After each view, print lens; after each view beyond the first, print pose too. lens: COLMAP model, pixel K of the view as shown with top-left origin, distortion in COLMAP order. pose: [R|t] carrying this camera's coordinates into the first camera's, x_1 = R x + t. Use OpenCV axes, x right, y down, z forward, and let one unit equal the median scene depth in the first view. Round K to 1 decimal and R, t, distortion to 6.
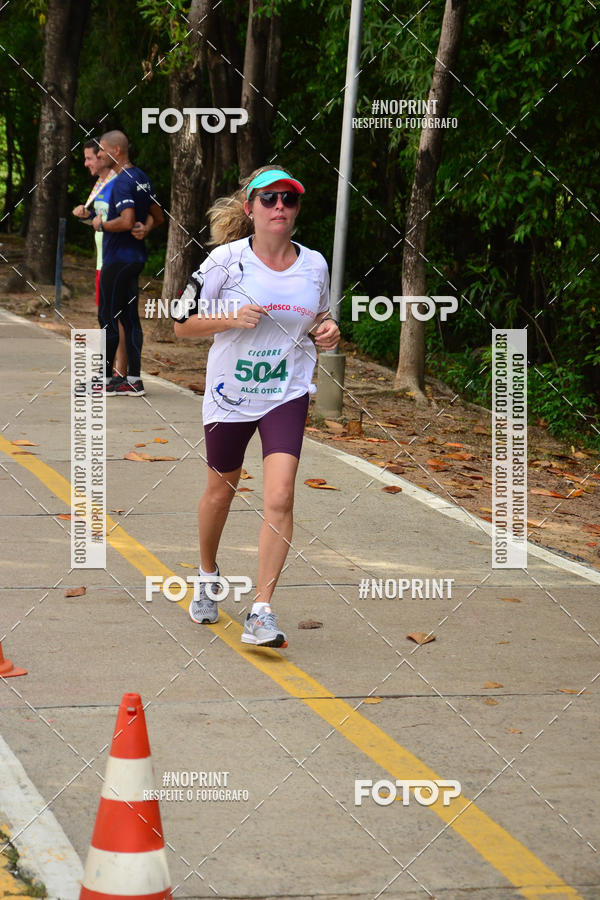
lens RADIAL K [[2143.3, 0, 300.0], [0, 2143.3, 450.0], [0, 0, 1]] dist [0.013415, 0.321653]
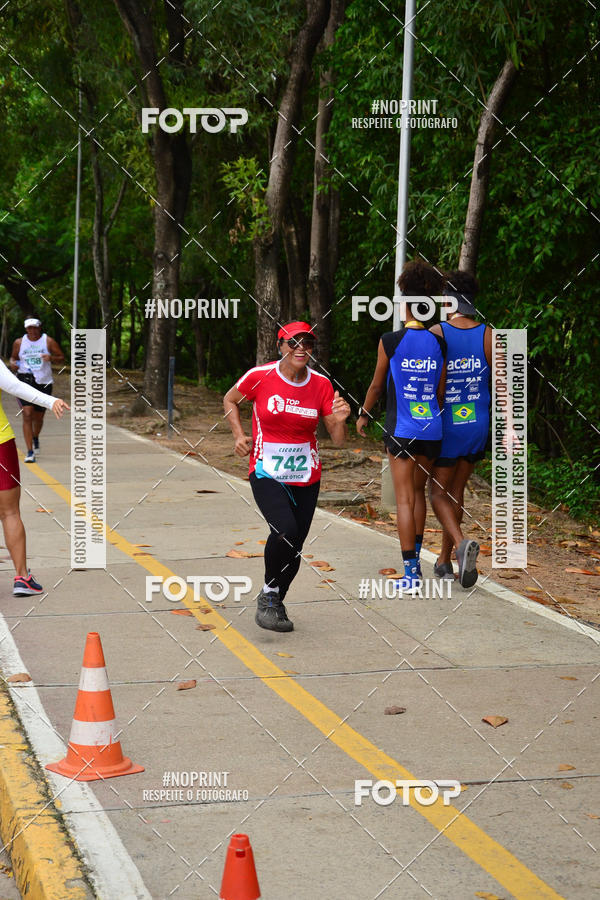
lens RADIAL K [[2143.3, 0, 300.0], [0, 2143.3, 450.0], [0, 0, 1]] dist [0.013415, 0.321653]
pose [[0.998361, -0.035798, -0.044642, 0.016735], [0.032862, 0.997354, -0.064852, 0.027372], [0.046846, 0.063279, 0.996896, -0.222494]]
